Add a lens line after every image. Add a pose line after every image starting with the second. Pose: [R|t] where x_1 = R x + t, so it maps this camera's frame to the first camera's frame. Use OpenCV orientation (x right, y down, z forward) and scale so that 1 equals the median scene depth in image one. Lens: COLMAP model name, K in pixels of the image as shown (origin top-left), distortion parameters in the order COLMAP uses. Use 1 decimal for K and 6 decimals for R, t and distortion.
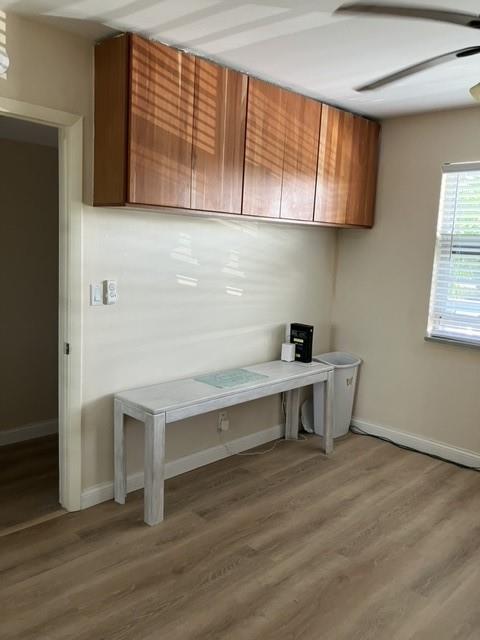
lens RADIAL K [[538.0, 0, 241.5], [0, 538.0, 321.5], [0, 0, 1]] dist [0.036750, -0.015446]
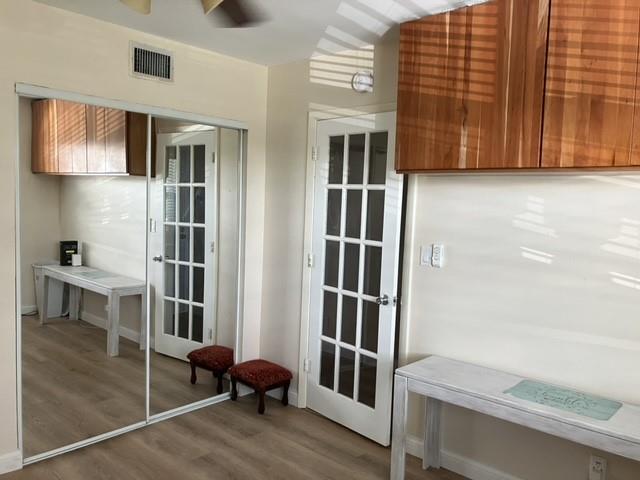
lens RADIAL K [[538.0, 0, 315.2], [0, 538.0, 237.0], [0, 0, 1]] dist [0.036750, -0.015446]
pose [[0.030024, 0.028320, -0.999148, 0.801364], [-0.174947, 0.984317, 0.022642, -0.072955], [0.984120, 0.174118, 0.034507, 0.742336]]
